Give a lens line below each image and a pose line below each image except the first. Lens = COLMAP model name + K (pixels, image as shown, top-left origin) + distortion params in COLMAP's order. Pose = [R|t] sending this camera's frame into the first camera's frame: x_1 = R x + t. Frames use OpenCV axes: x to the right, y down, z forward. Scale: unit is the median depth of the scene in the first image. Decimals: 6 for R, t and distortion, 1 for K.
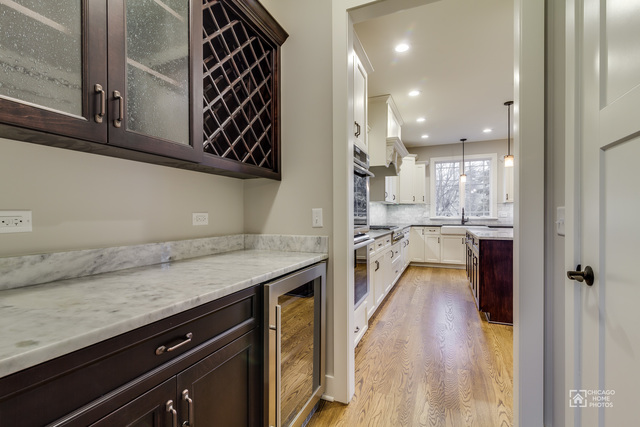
lens RADIAL K [[289.0, 0, 322.0], [0, 289.0, 219.5], [0, 0, 1]] dist [-0.000346, -0.000056]
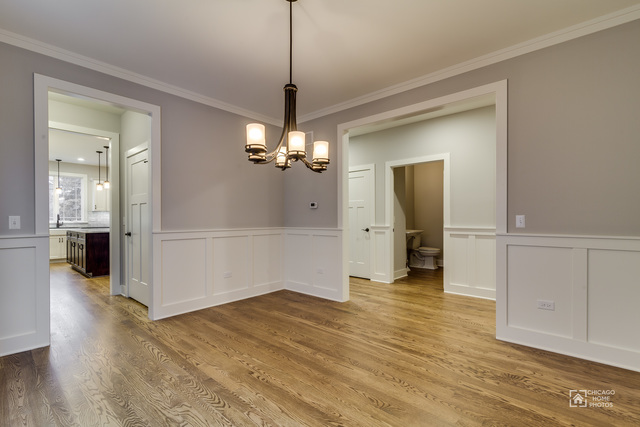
lens RADIAL K [[296.3, 0, 319.3], [0, 296.3, 217.9], [0, 0, 1]] dist [-0.001353, -0.000233]
pose [[0.319352, 0.002232, 0.947634, -0.348827], [0.011243, 0.999918, -0.006144, -0.004229], [-0.947569, 0.012617, 0.319301, -0.452351]]
